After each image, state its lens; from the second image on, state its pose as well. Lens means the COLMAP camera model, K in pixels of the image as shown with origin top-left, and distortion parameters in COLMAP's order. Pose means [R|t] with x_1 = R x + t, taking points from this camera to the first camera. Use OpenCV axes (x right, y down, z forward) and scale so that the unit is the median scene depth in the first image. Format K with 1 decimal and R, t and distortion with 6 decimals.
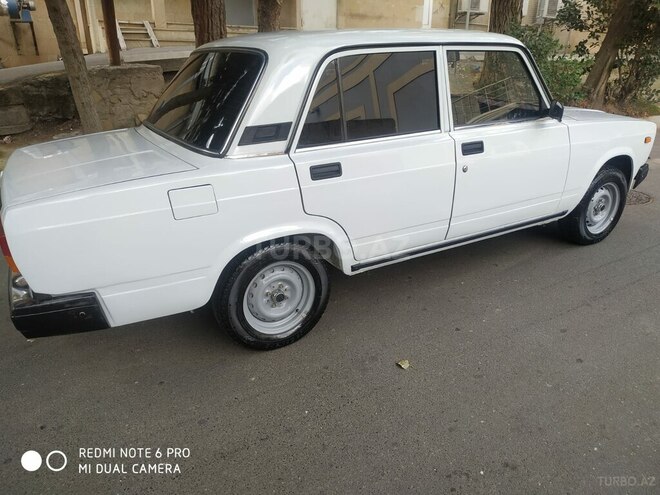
lens RADIAL K [[504.3, 0, 330.0], [0, 504.3, 247.5], [0, 0, 1]] dist [-0.029055, 0.007790]
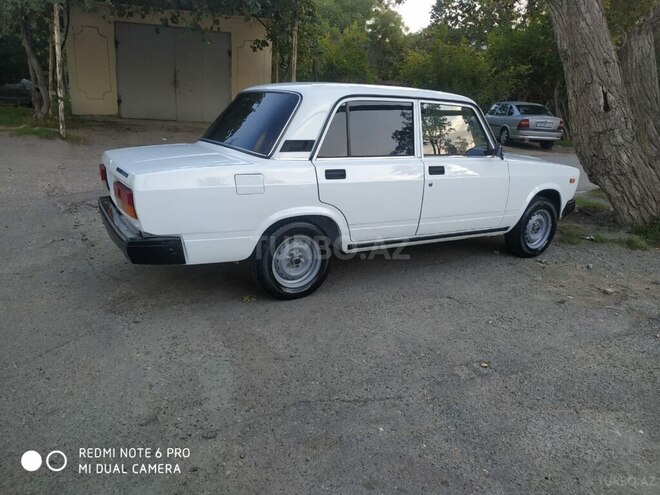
lens RADIAL K [[483.9, 0, 334.3], [0, 483.9, 246.5], [0, 0, 1]] dist [0.004863, -0.006749]
pose [[0.997947, 0.060206, 0.021857, -0.027213], [-0.057580, 0.992742, -0.105580, 0.194964], [-0.028055, 0.104104, 0.994171, -0.371532]]
